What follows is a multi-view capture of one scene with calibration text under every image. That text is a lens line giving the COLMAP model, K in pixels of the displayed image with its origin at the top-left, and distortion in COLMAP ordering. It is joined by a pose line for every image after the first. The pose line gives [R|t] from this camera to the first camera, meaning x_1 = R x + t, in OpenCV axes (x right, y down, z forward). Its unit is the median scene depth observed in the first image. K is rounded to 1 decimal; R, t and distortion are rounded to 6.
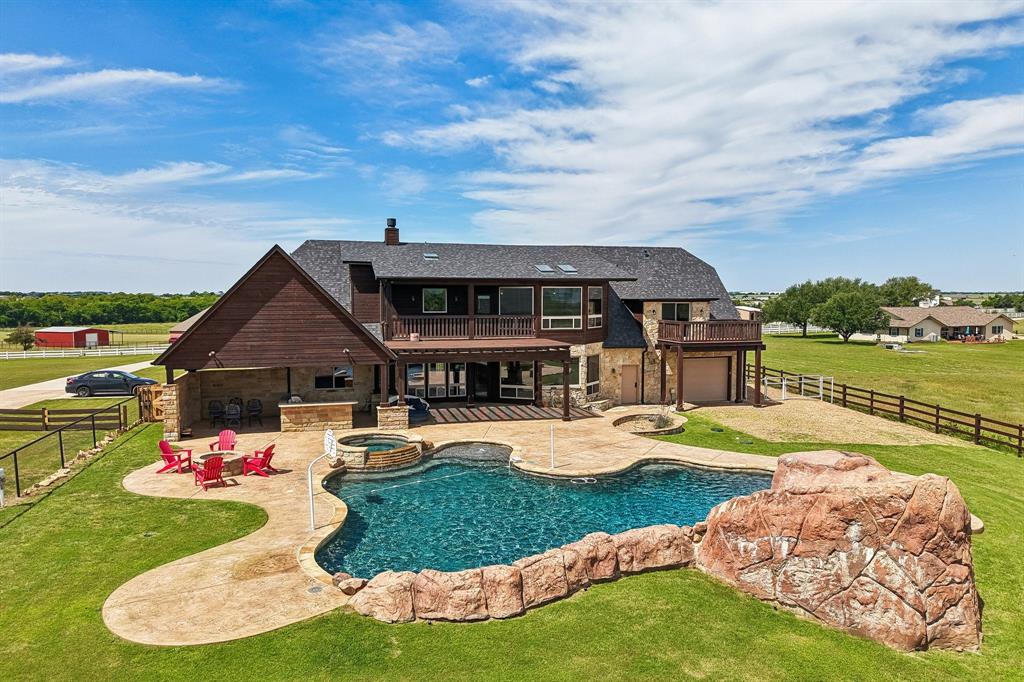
lens RADIAL K [[699.5, 0, 510.5], [0, 699.5, 339.1], [0, 0, 1]] dist [0.019426, -0.002198]
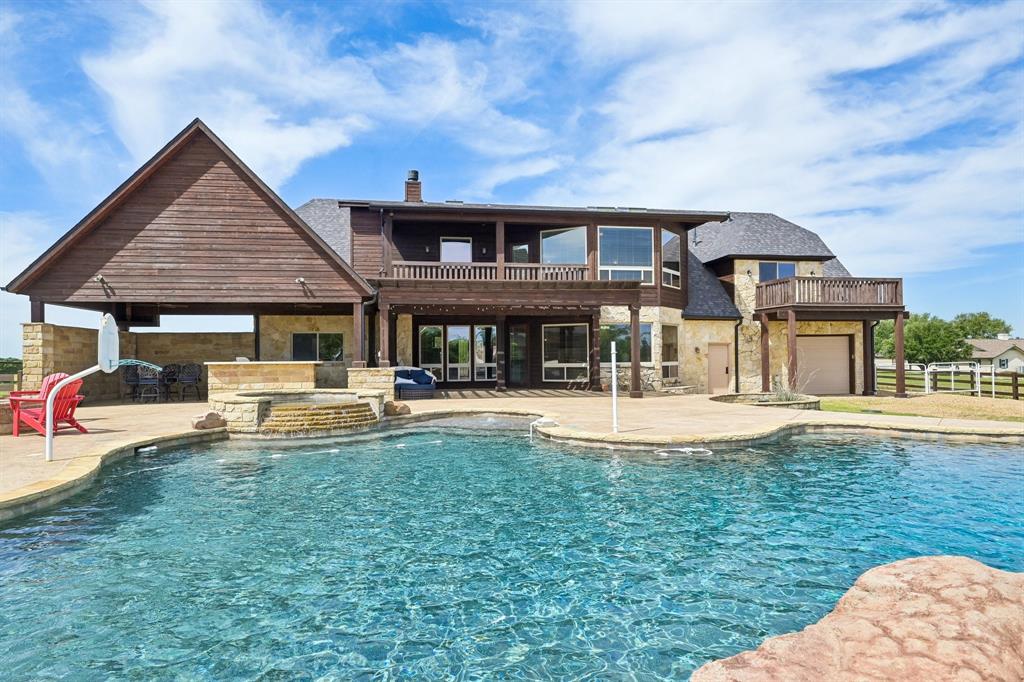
lens RADIAL K [[598.3, 0, 511.4], [0, 598.3, 344.0], [0, 0, 1]] dist [-0.014055, 0.005757]
pose [[0.993633, -0.012232, -0.111996, 0.021679], [0.002221, 0.996022, -0.089080, 0.097464], [0.112640, 0.088264, 0.989708, 0.349021]]
